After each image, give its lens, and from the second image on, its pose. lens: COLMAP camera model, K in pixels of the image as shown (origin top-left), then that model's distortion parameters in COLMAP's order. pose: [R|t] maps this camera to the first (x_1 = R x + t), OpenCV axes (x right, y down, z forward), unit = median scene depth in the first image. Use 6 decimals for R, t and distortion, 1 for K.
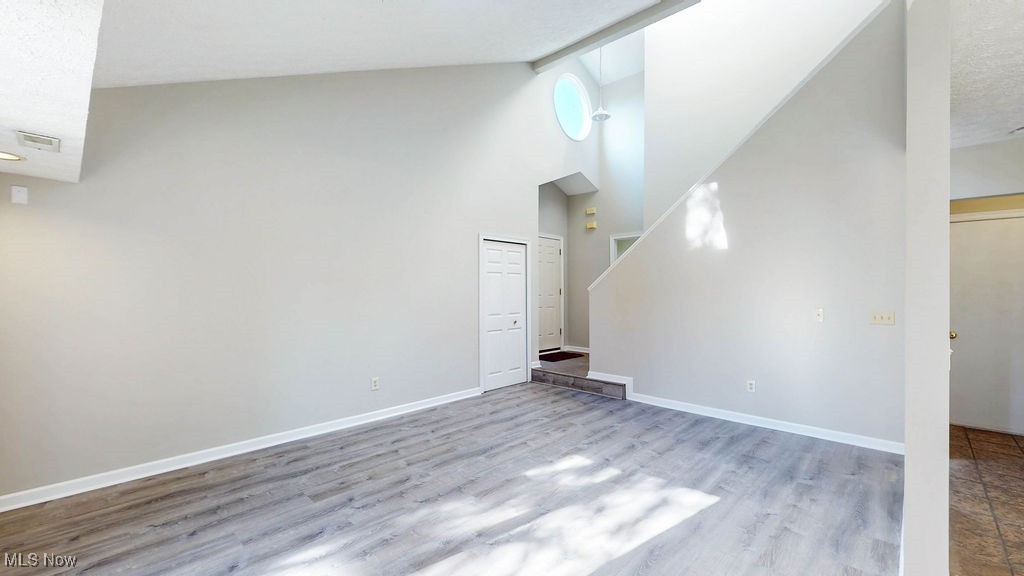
lens RADIAL K [[411.4, 0, 513.2], [0, 411.4, 292.0], [0, 0, 1]] dist [-0.000100, -0.000106]
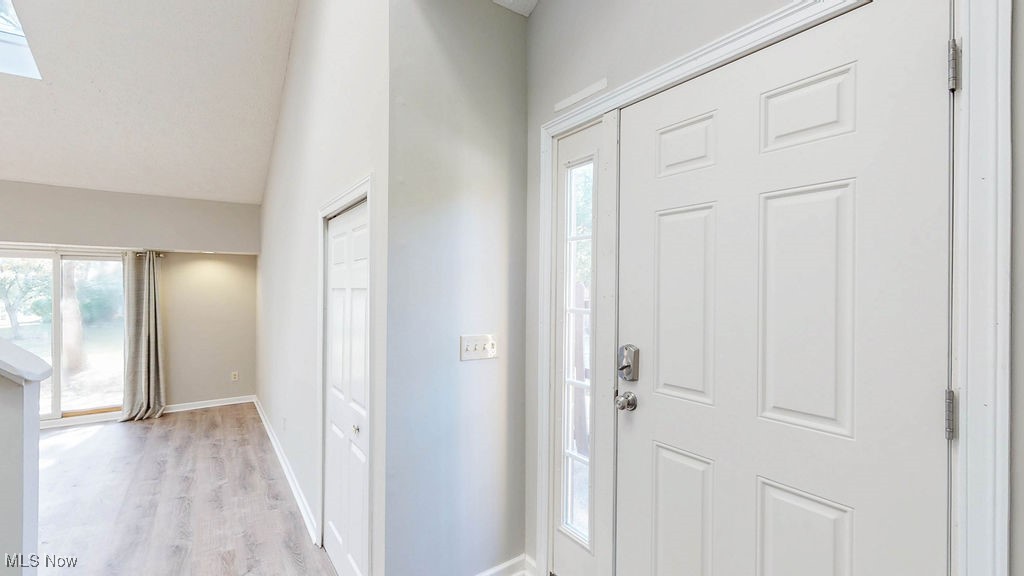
lens RADIAL K [[426.6, 0, 512.6], [0, 426.6, 289.1], [0, 0, 1]] dist [0.000512, -0.000005]
pose [[-0.187479, -0.003166, -0.982263, 0.487289], [-0.006521, 0.999977, -0.001978, -0.064467], [0.982247, 0.006034, -0.187496, 1.750351]]
